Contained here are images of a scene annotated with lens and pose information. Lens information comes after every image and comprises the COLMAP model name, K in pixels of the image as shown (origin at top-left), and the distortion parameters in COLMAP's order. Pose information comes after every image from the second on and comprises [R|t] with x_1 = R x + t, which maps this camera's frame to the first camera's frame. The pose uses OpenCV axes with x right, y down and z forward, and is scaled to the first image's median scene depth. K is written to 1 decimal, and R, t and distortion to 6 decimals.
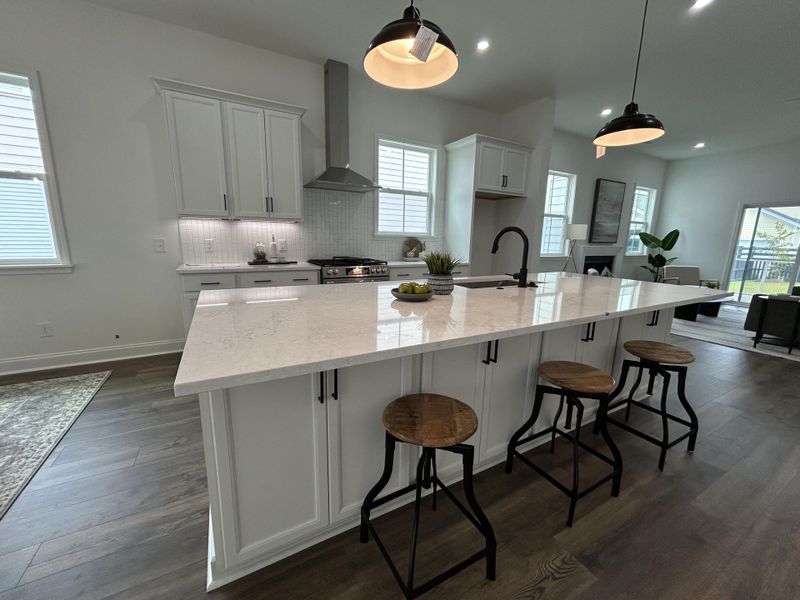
lens RADIAL K [[323.2, 0, 399.4], [0, 323.2, 300.5], [0, 0, 1]] dist [-0.000541, 0.000539]
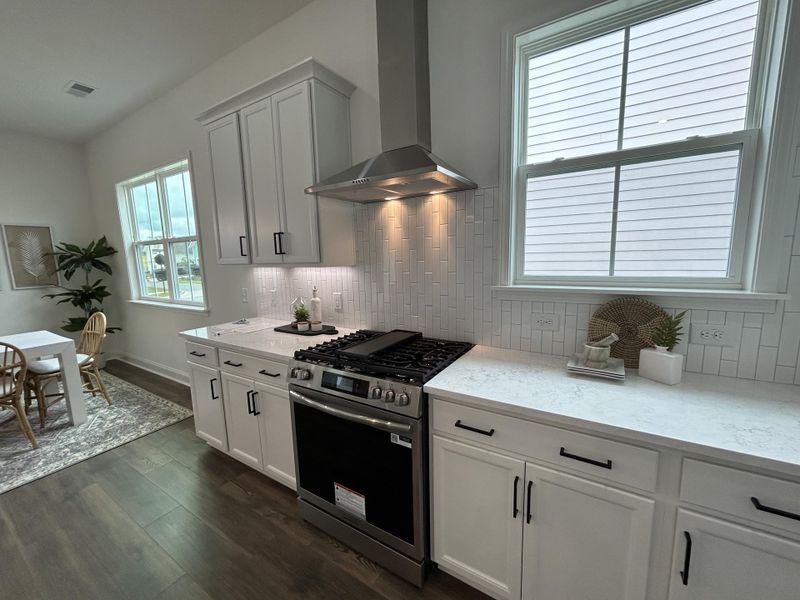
lens RADIAL K [[323.2, 0, 399.1], [0, 323.2, 299.2], [0, 0, 1]] dist [-0.000541, 0.000539]
pose [[0.486003, 0.084477, -0.869865, 0.256918], [-0.132282, 0.990961, 0.022330, -0.213910], [0.863888, 0.104215, 0.492784, 0.826621]]
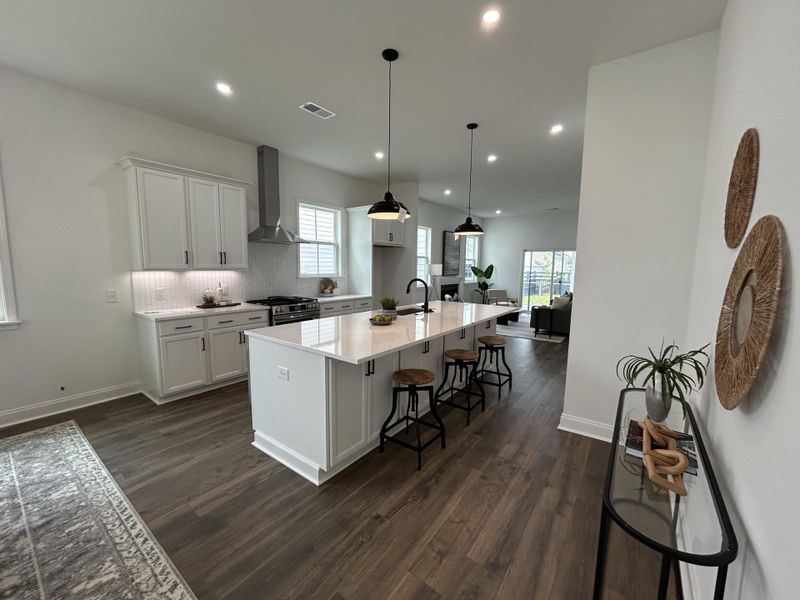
lens RADIAL K [[323.2, 0, 399.0], [0, 323.2, 300.0], [0, 0, 1]] dist [-0.000541, 0.000539]
pose [[0.911991, -0.053823, 0.406664, -0.276724], [0.086207, 0.994364, -0.061722, -0.008763], [-0.401050, 0.091347, 0.911490, -0.323375]]
